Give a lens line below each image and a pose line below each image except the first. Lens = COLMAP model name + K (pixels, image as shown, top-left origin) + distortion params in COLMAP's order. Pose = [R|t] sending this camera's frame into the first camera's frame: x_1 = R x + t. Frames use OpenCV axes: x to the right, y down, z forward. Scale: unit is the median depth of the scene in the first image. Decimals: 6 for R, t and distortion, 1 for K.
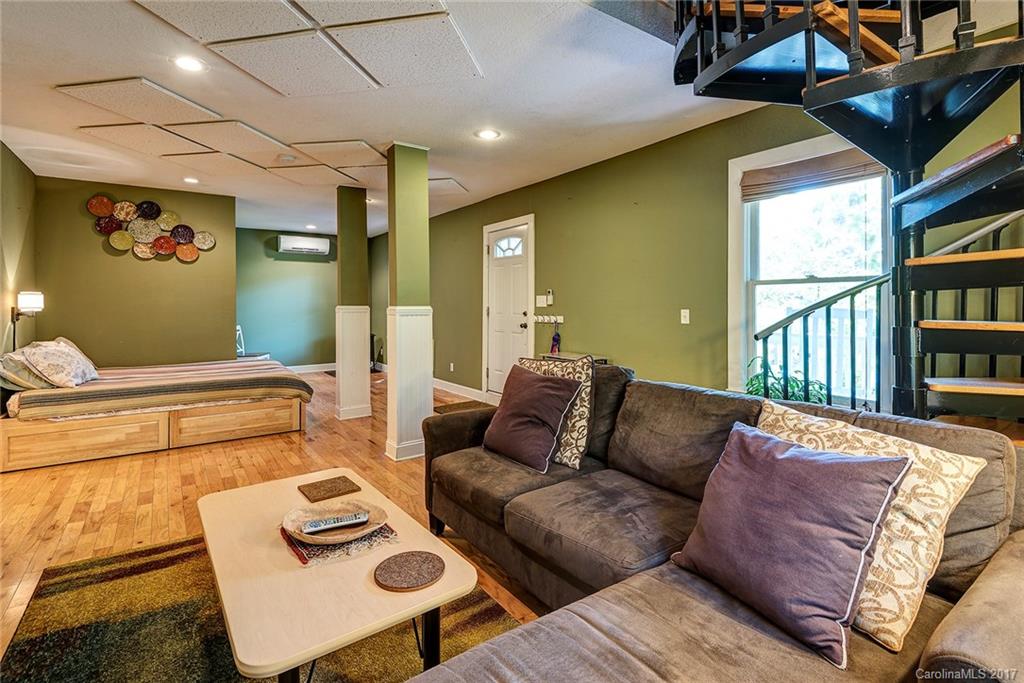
lens RADIAL K [[480.8, 0, 516.4], [0, 480.8, 306.5], [0, 0, 1]] dist [0.019106, -0.011235]
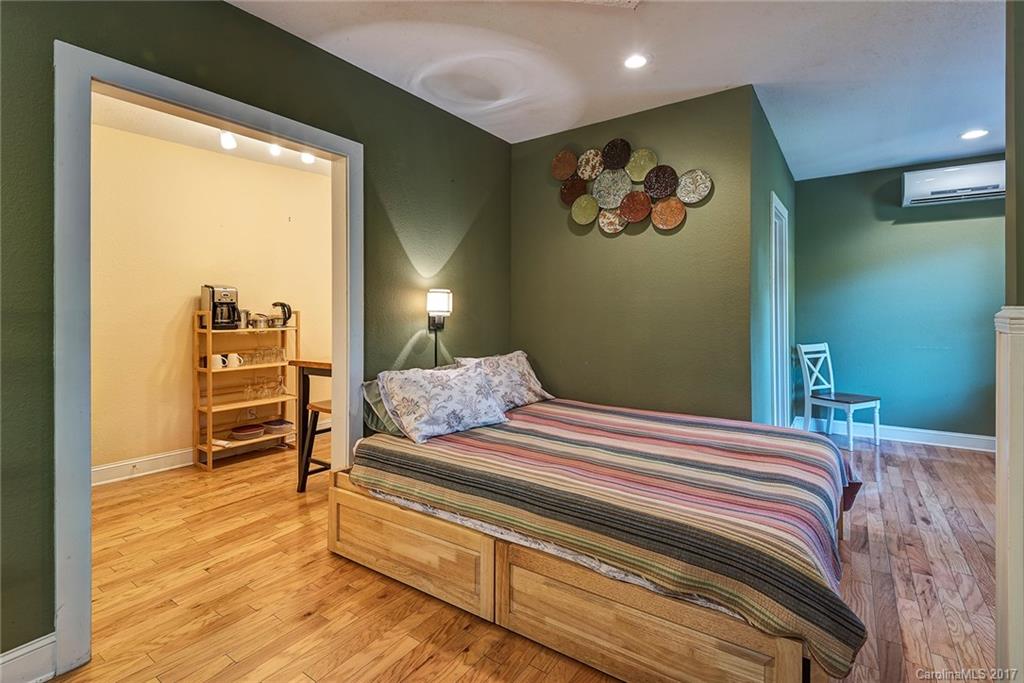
lens RADIAL K [[480.8, 0, 526.7], [0, 480.8, 311.3], [0, 0, 1]] dist [0.019106, -0.011235]
pose [[0.350560, 0.002010, -0.936538, -0.227661], [-0.002025, 0.999997, 0.001388, 0.001287], [0.936538, 0.001410, 0.350564, 0.695679]]
